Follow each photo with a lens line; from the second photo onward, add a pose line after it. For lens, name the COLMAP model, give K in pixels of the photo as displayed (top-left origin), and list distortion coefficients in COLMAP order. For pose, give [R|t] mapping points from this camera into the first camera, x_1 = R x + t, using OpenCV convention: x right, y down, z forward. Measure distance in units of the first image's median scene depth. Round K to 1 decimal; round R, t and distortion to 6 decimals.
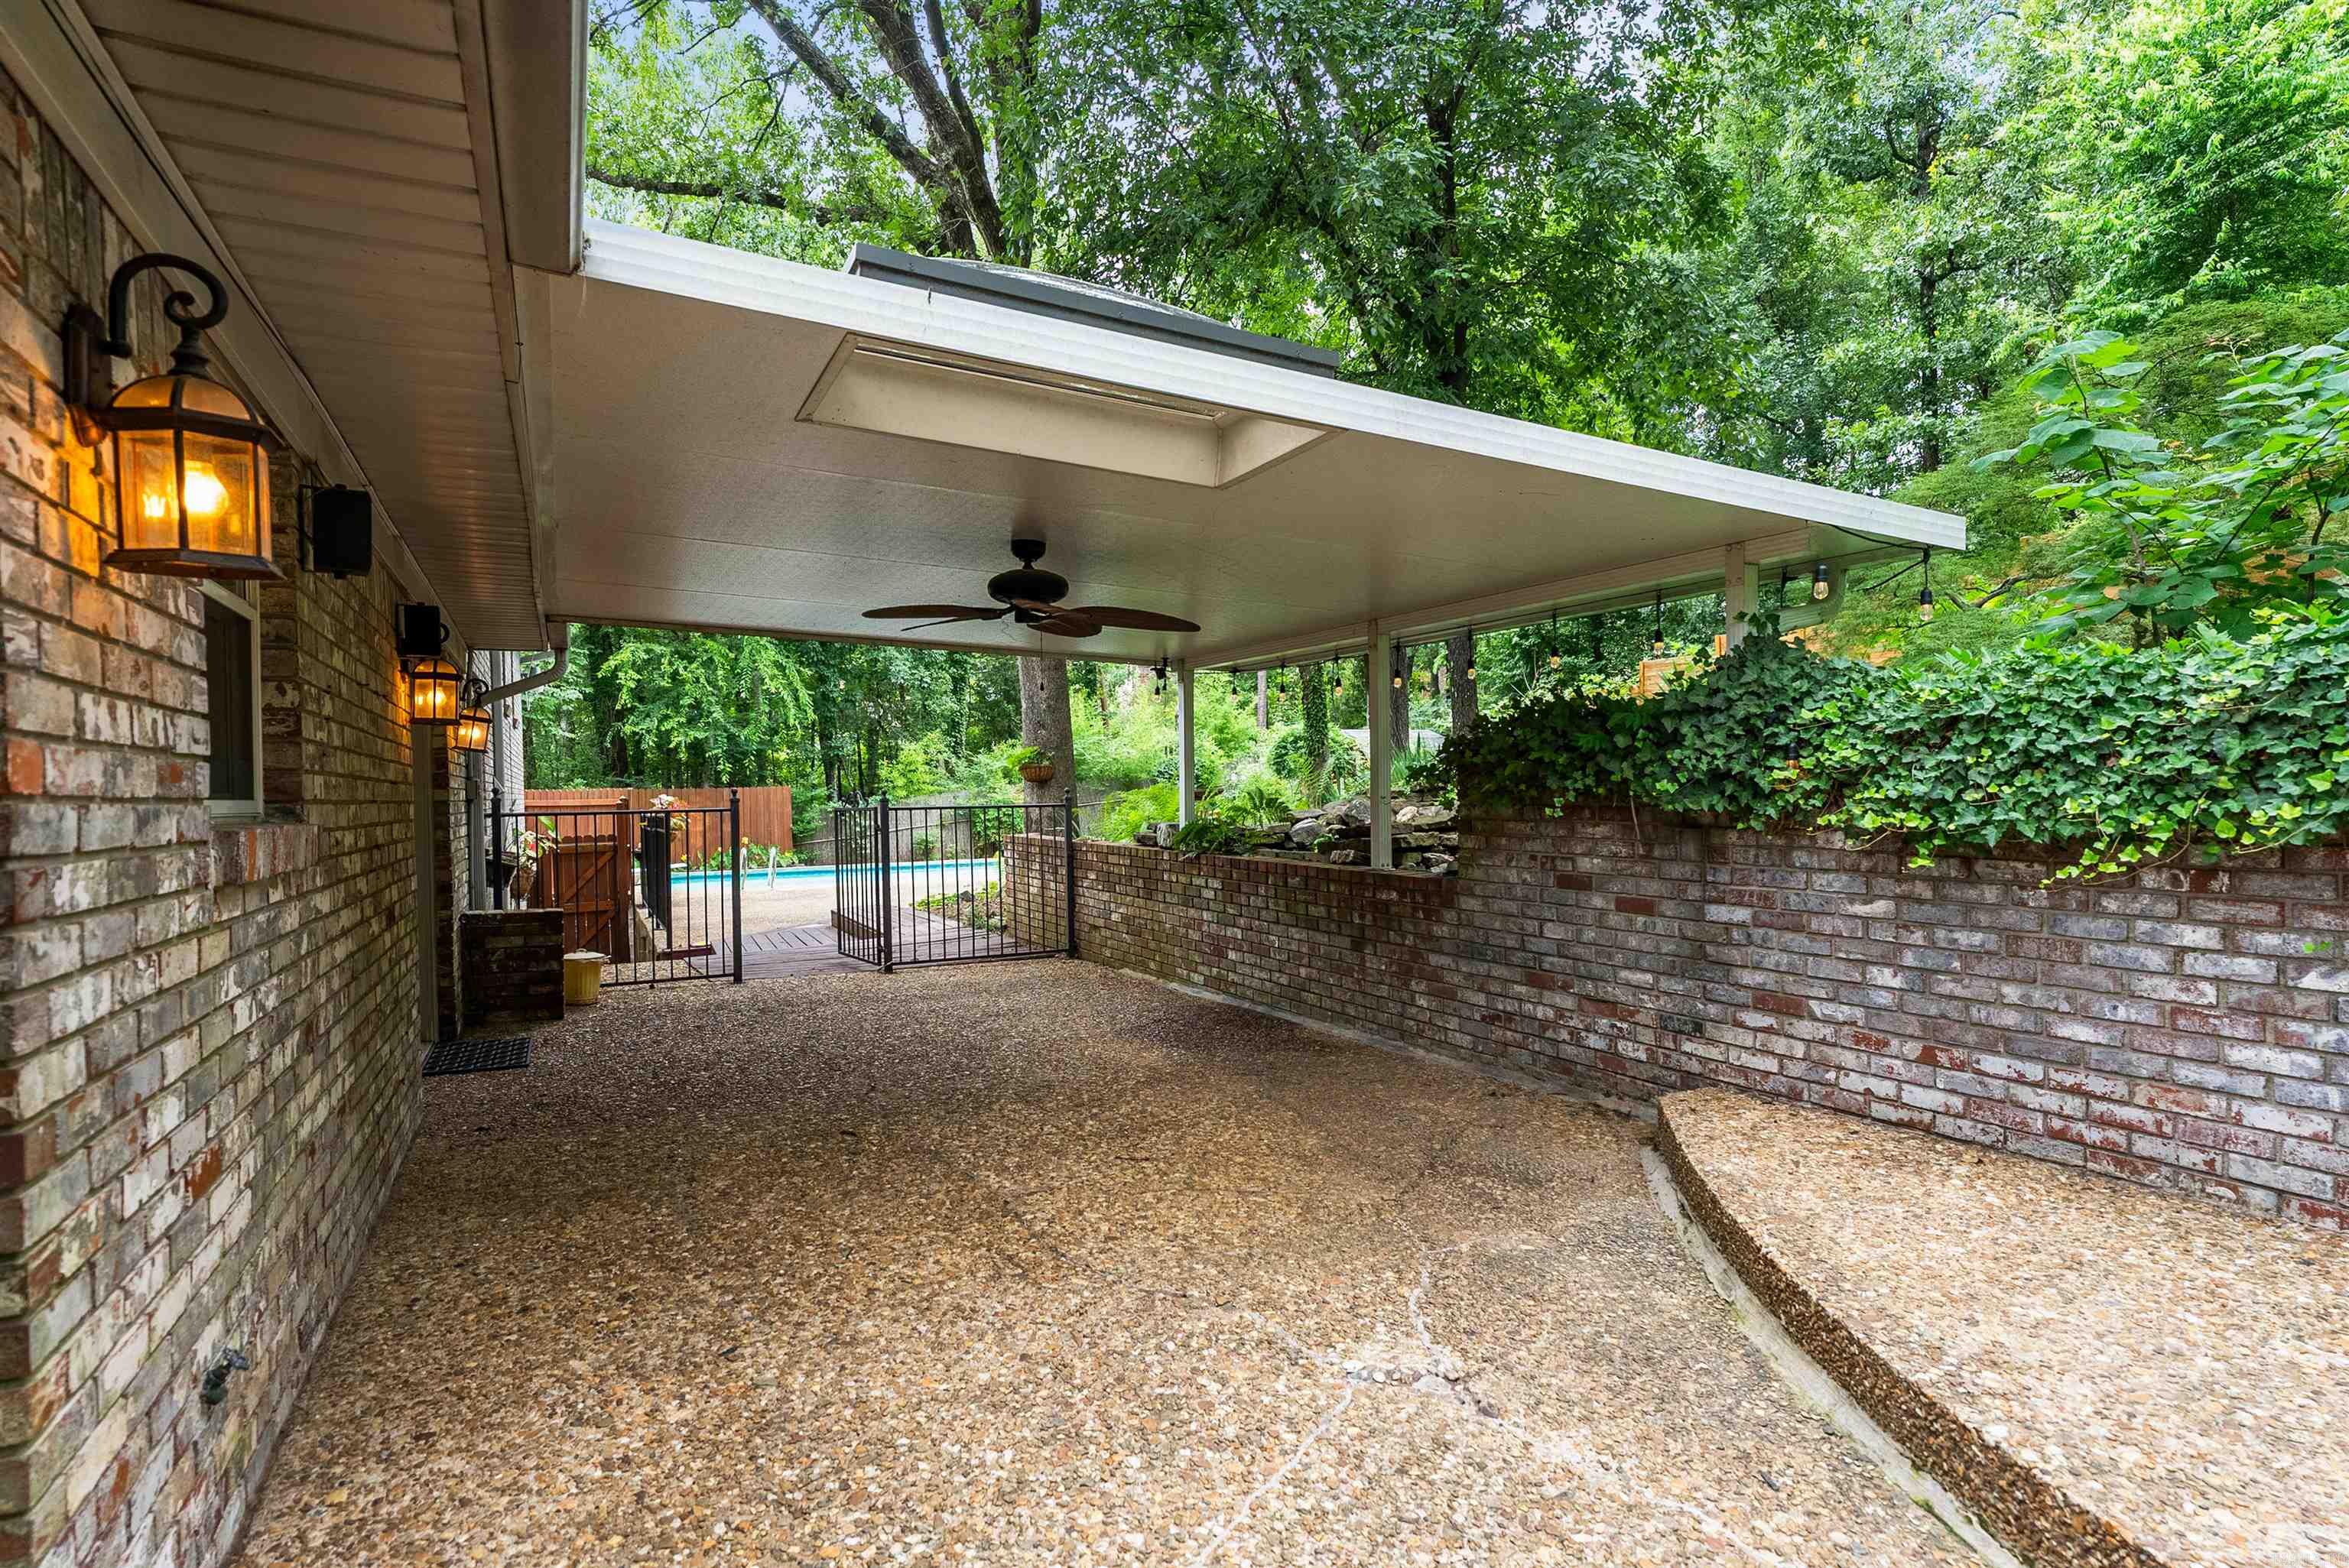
lens RADIAL K [[1211.2, 0, 1174.4], [0, 1211.2, 800.8], [0, 0, 1]] dist [-0.000597, -0.000080]
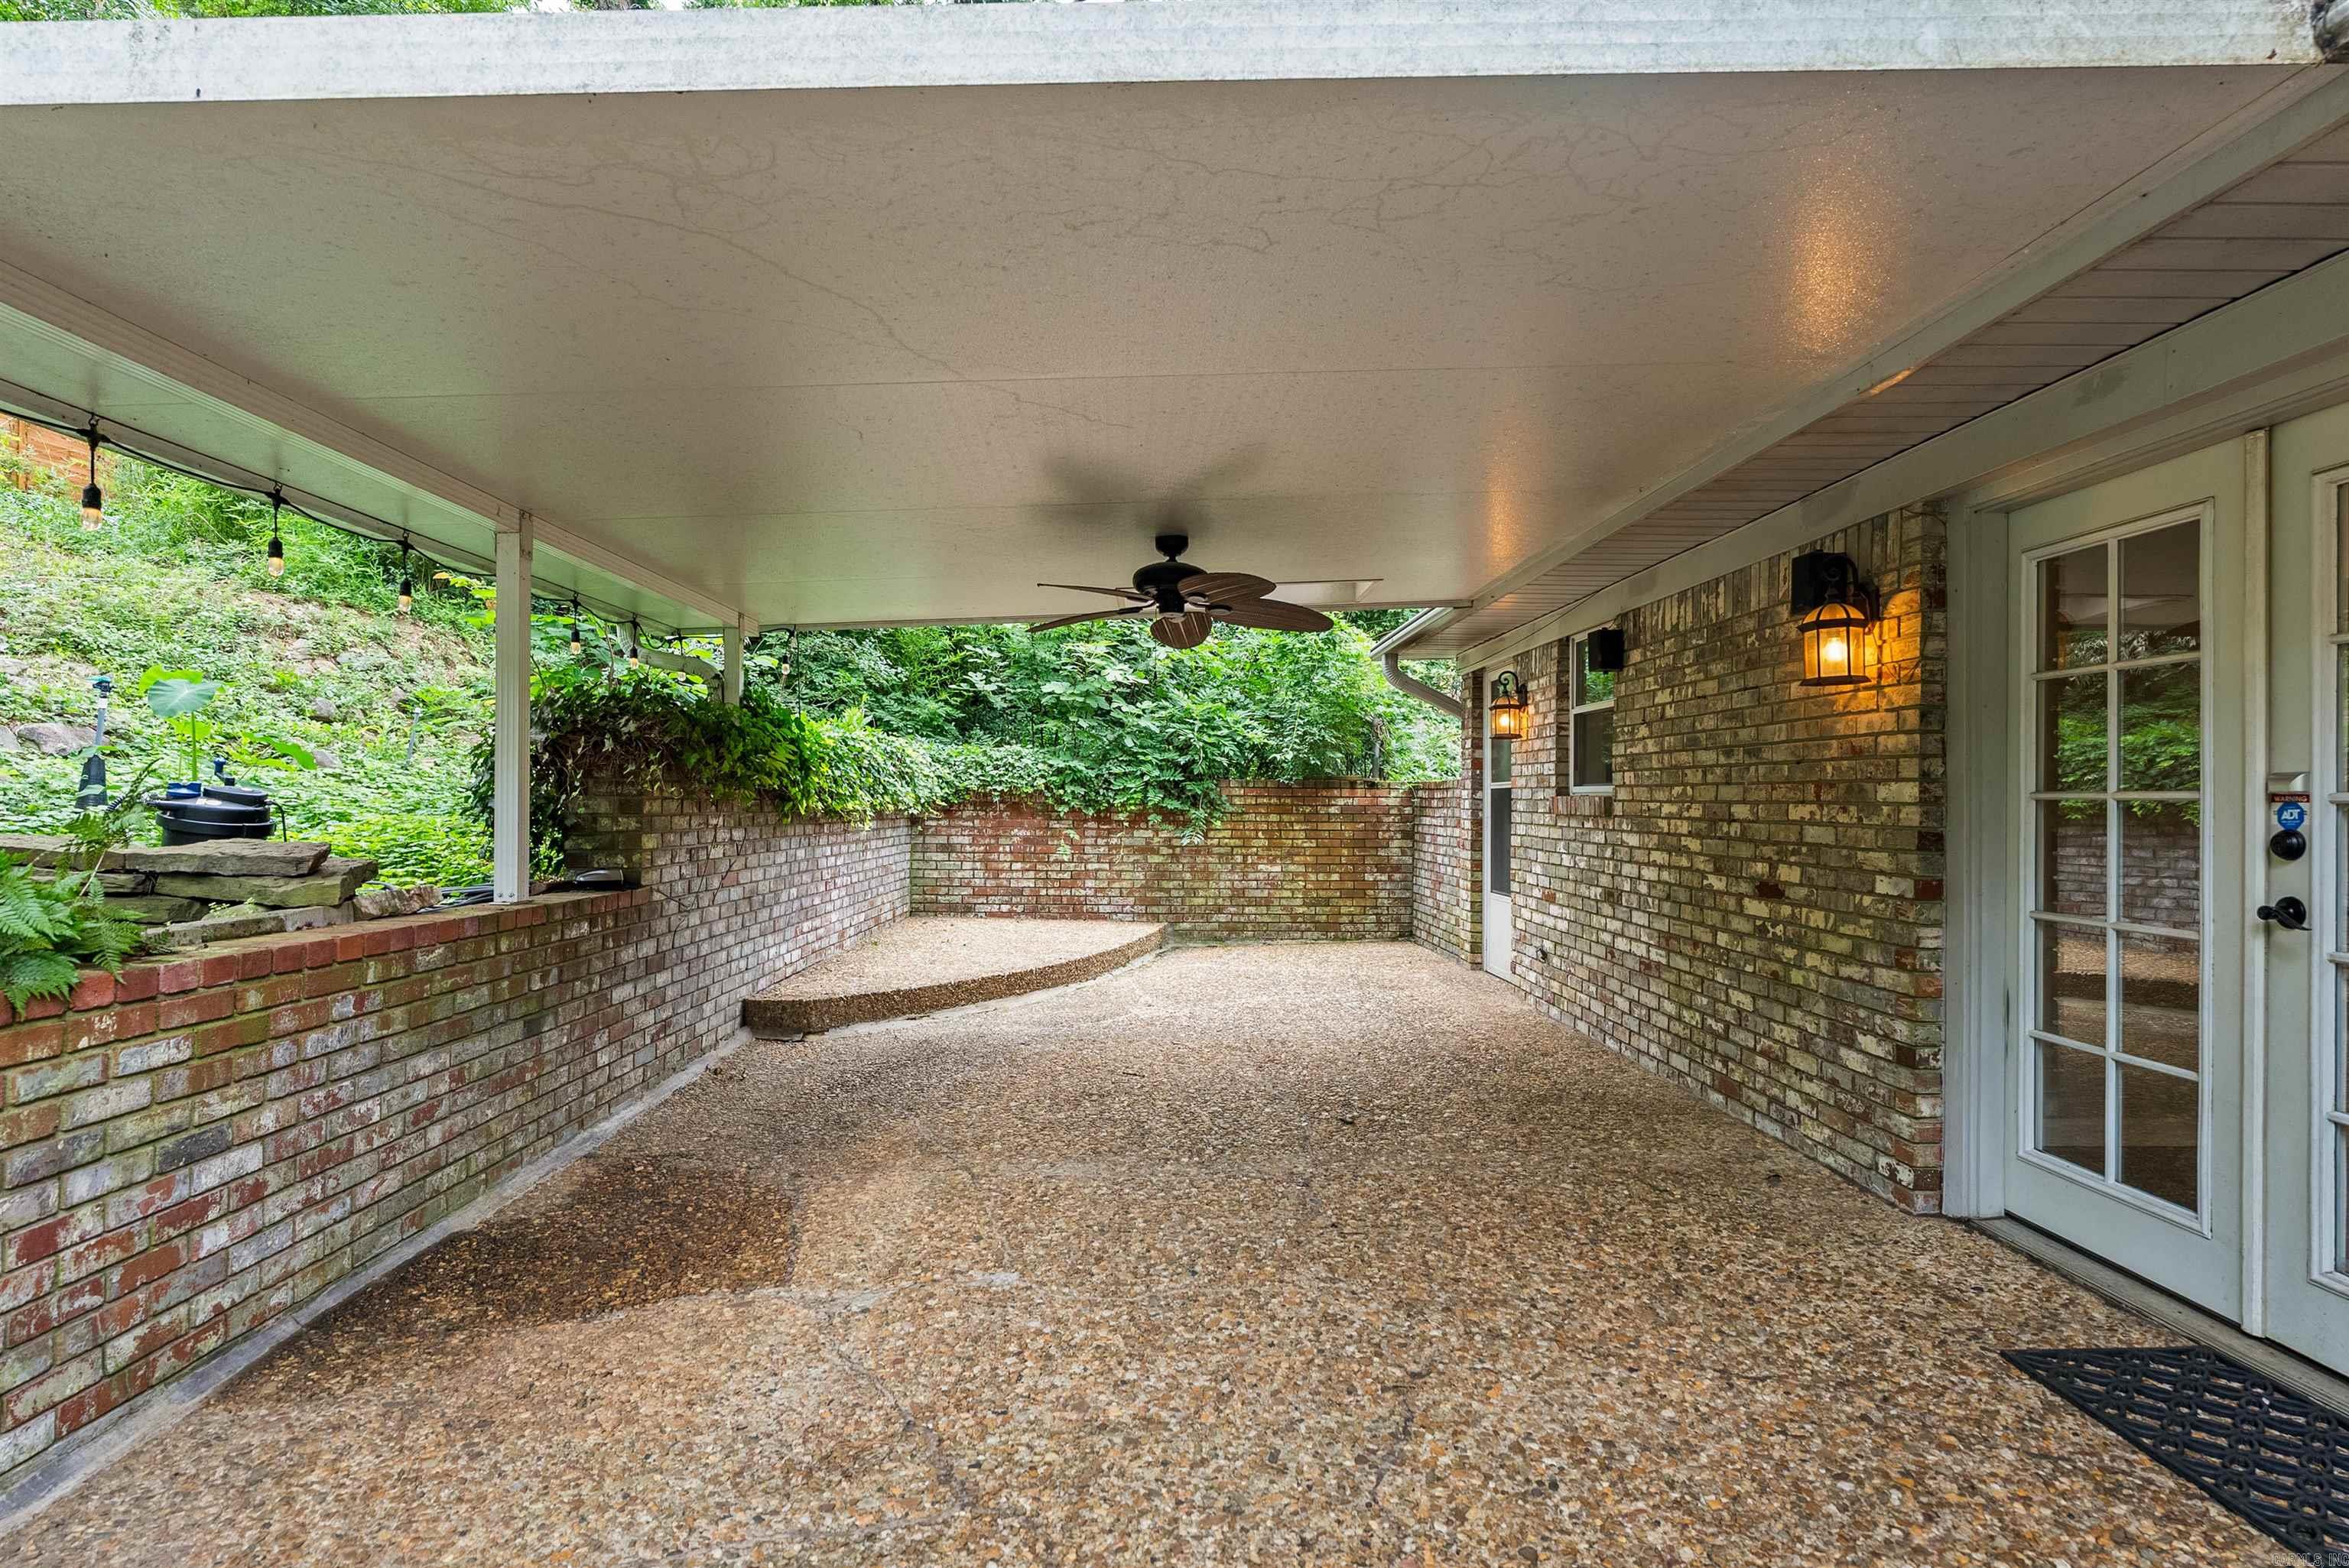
lens RADIAL K [[1211.2, 0, 1174.4], [0, 1211.2, 800.8], [0, 0, 1]] dist [-0.000597, -0.000080]
pose [[-0.902281, 0.010505, 0.431020, -0.485031], [0.011955, 0.999928, 0.000654, 0.008410], [-0.430982, 0.005743, -0.902342, 1.658065]]
